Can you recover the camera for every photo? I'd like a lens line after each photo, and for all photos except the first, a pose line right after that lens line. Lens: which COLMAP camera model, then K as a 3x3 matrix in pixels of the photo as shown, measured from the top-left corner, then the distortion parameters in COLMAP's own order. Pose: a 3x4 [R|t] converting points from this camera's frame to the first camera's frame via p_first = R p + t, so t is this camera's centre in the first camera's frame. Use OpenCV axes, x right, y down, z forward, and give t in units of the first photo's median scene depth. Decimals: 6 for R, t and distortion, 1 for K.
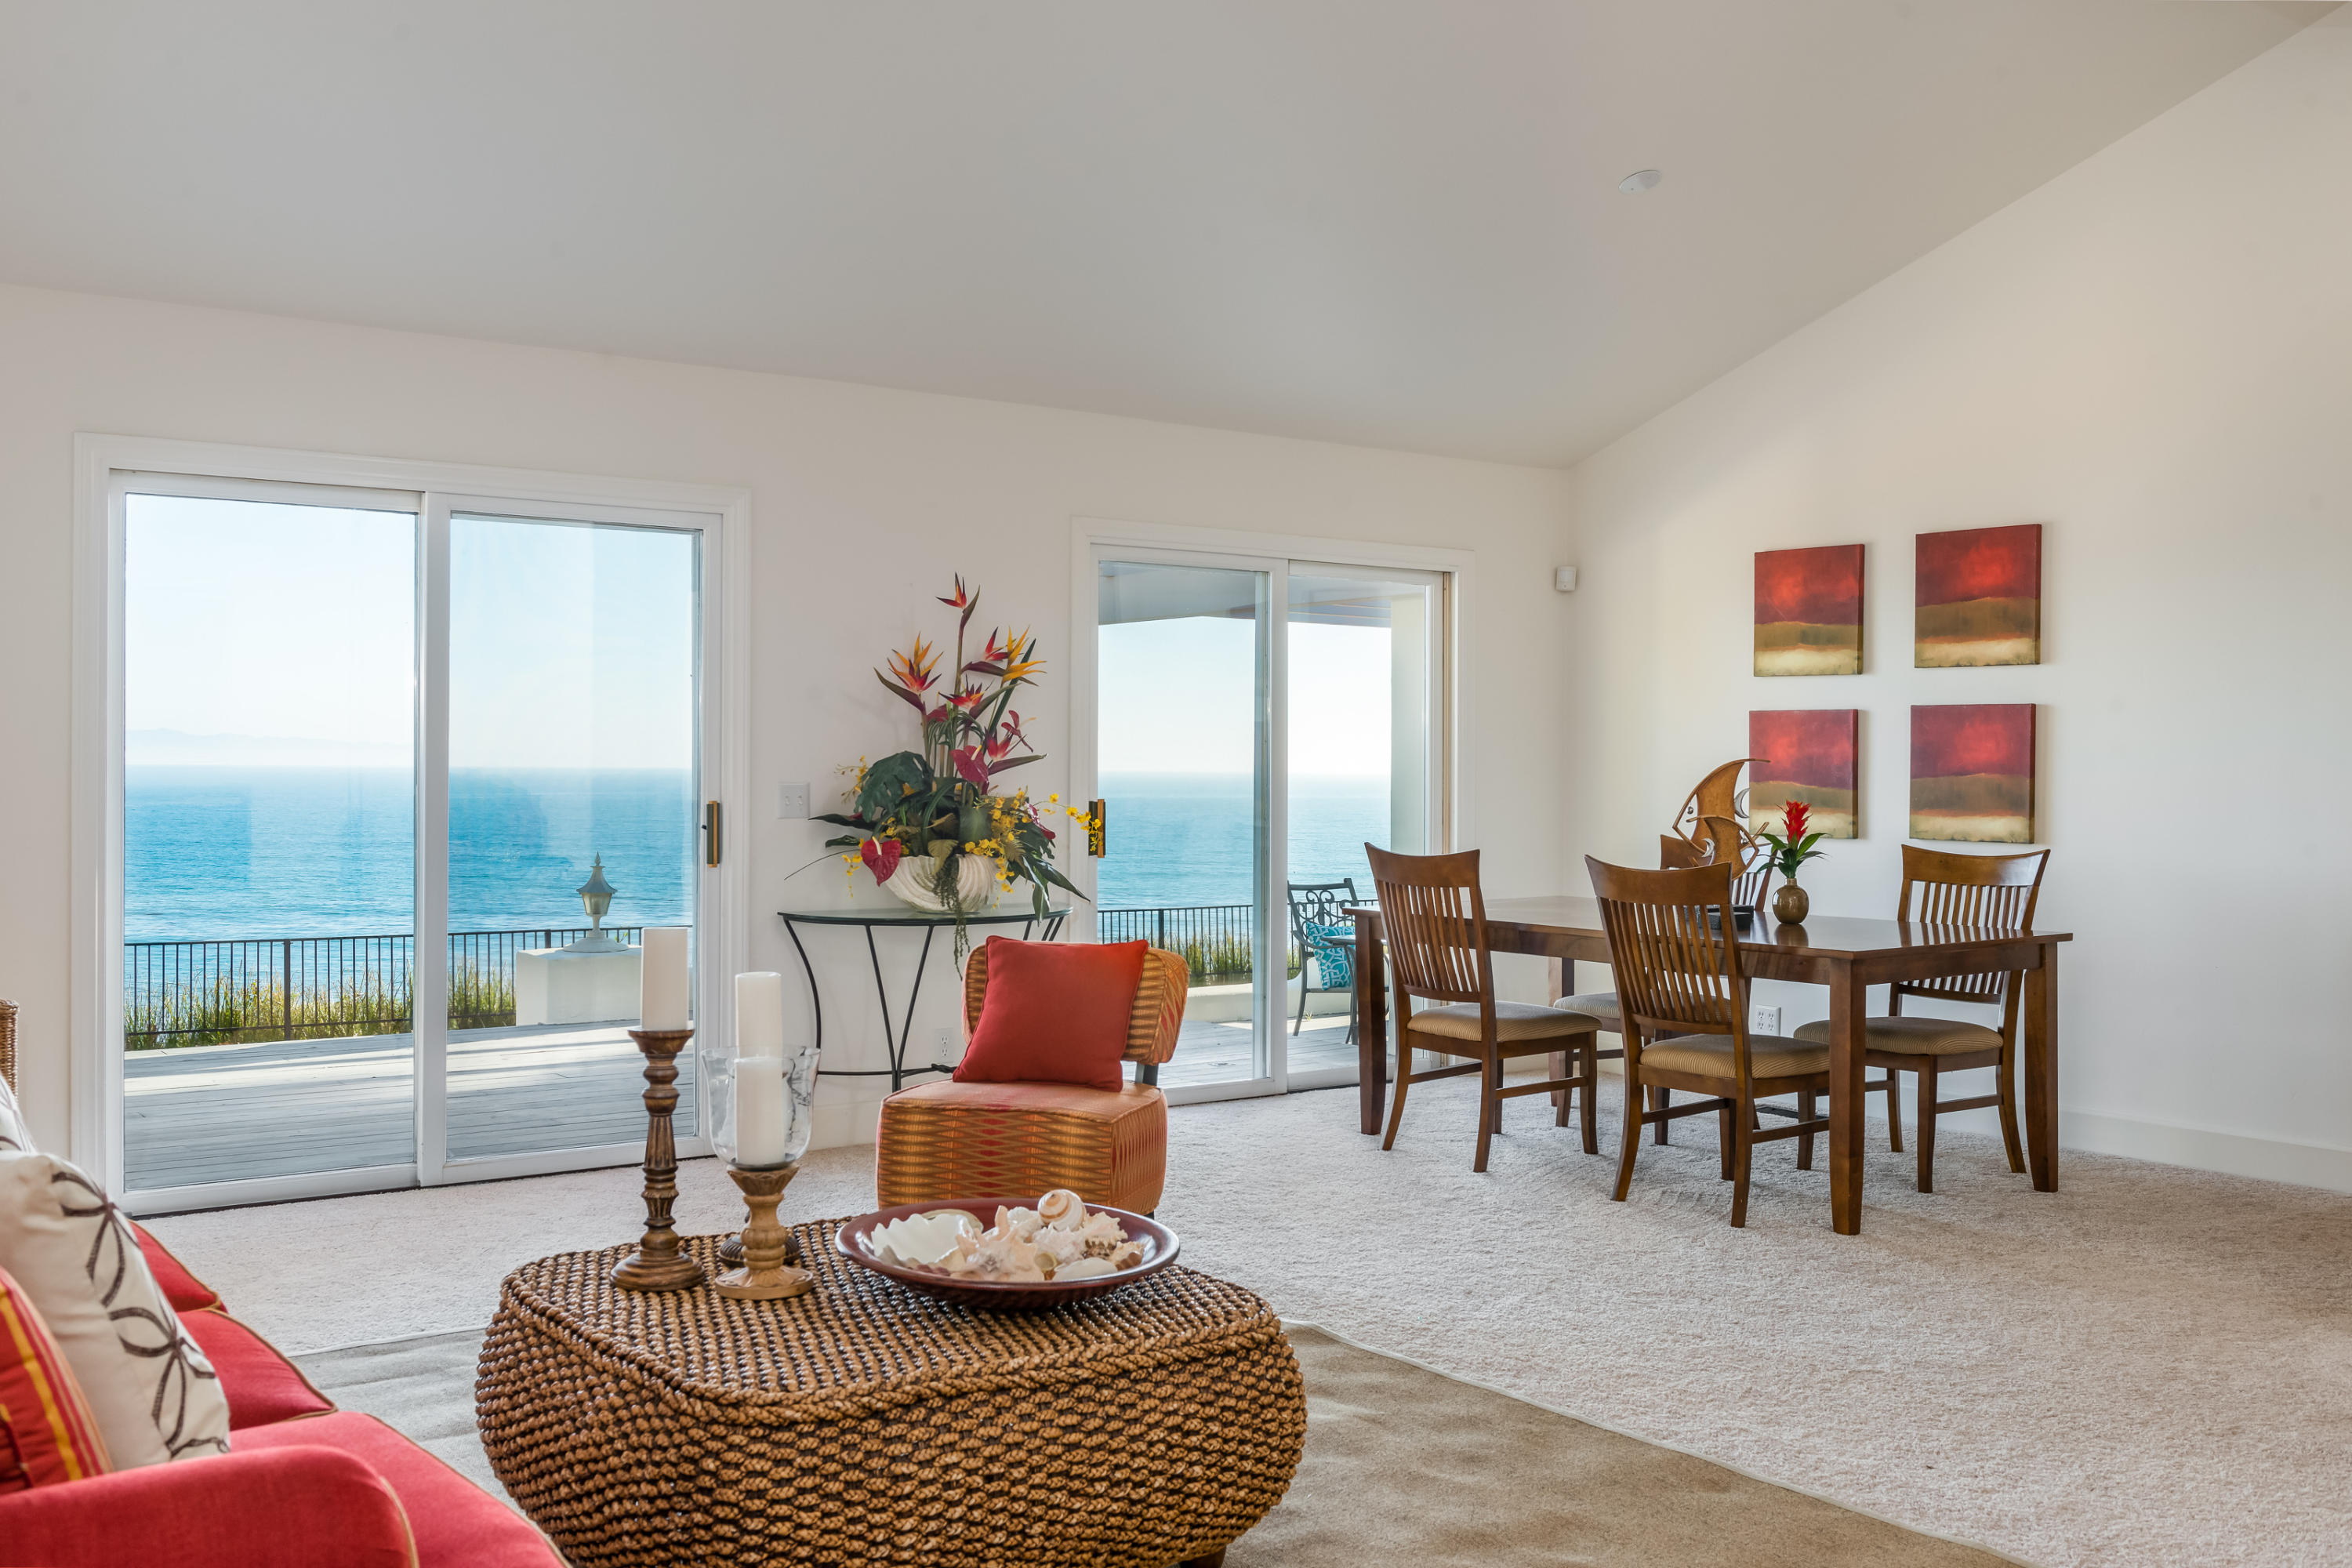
lens RADIAL K [[2173.8, 0, 1180.7], [0, 2173.8, 795.6], [0, 0, 1]] dist [0.020033, 0.000000]
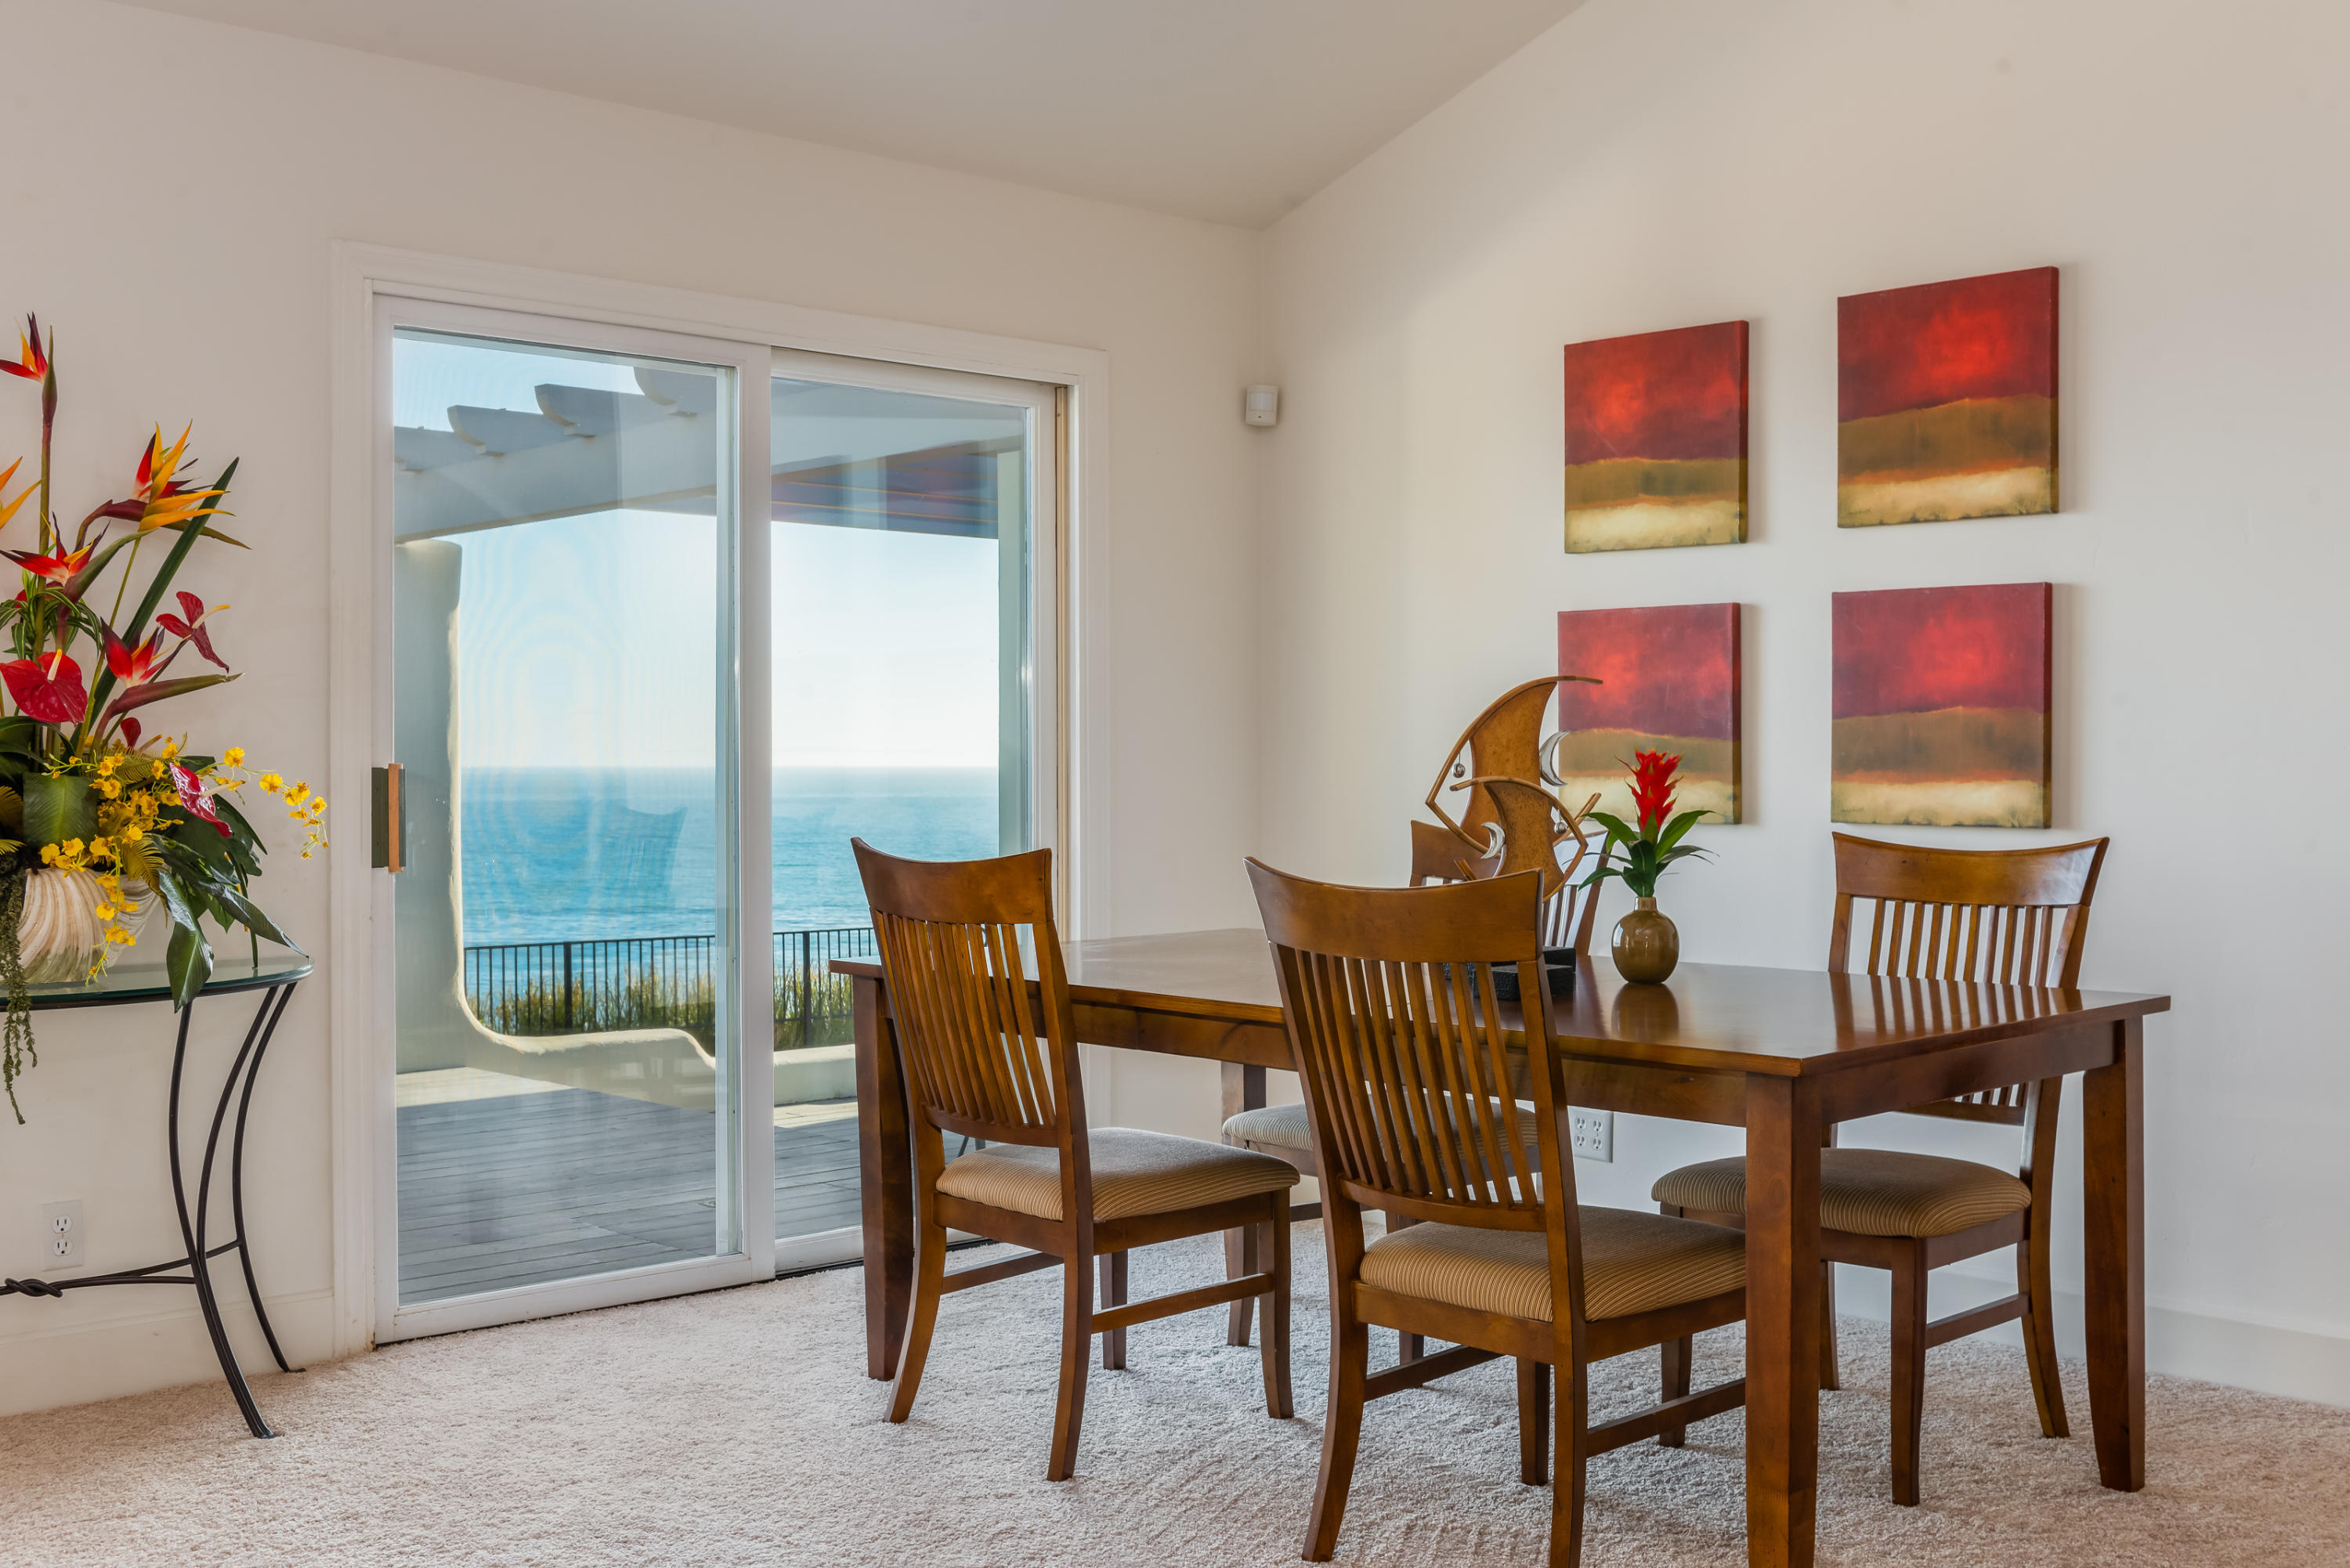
lens RADIAL K [[2416.7, 0, 1173.5], [0, 2416.7, 775.0], [0, 0, 1]] dist [-0.005280, 0.000000]
pose [[0.994267, -0.006368, 0.106739, 0.100499], [0.007196, 0.999947, -0.007379, 0.011373], [-0.106687, 0.008105, 0.994260, 0.414304]]
